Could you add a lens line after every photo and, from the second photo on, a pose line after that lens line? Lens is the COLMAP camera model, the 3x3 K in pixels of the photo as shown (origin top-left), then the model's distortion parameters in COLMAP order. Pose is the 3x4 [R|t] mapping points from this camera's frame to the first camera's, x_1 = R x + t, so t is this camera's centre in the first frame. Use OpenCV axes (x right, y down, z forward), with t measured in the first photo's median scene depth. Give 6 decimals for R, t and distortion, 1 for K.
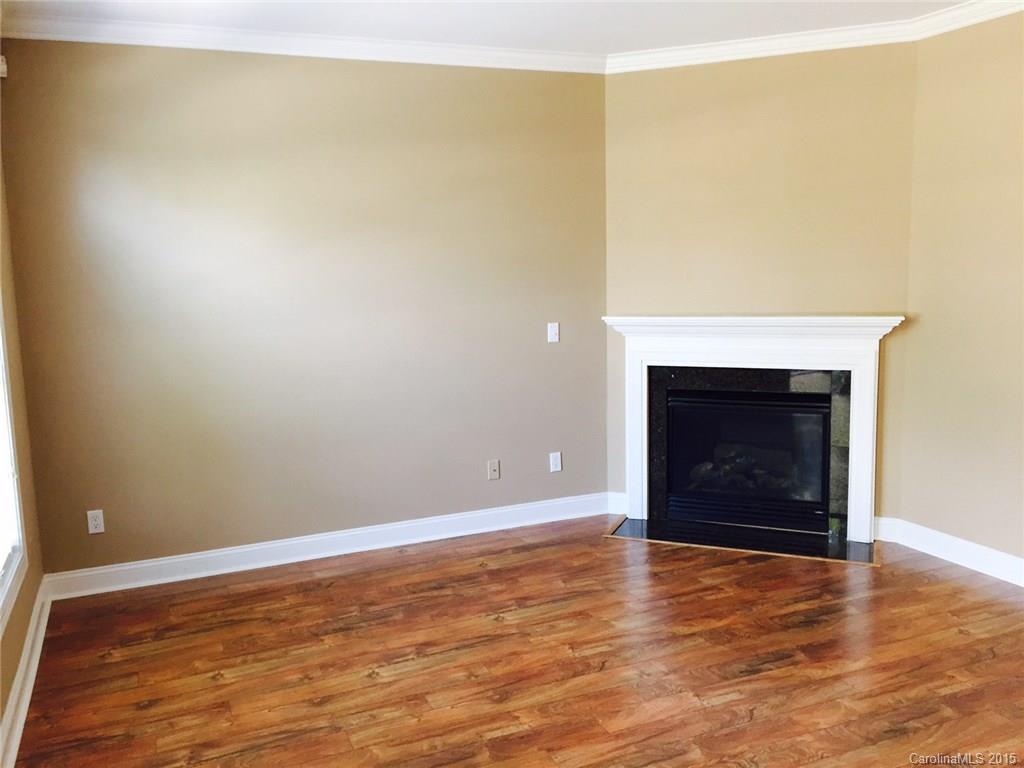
lens RADIAL K [[876.6, 0, 512.2], [0, 876.6, 378.0], [0, 0, 1]] dist [0.058249, -0.084693]
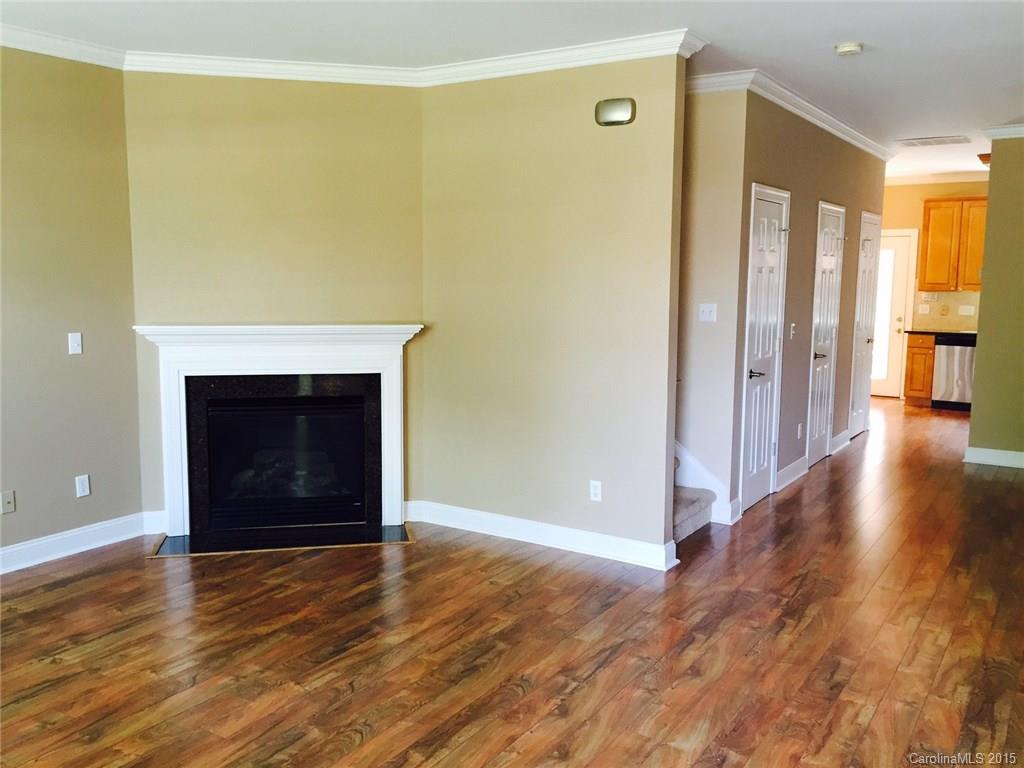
lens RADIAL K [[876.6, 0, 516.7], [0, 876.6, 379.5], [0, 0, 1]] dist [0.058249, -0.084693]
pose [[0.824491, -0.040452, 0.564428, -0.110853], [0.047328, 0.998876, 0.002453, 0.005514], [-0.563893, 0.024690, 0.825479, -0.017197]]
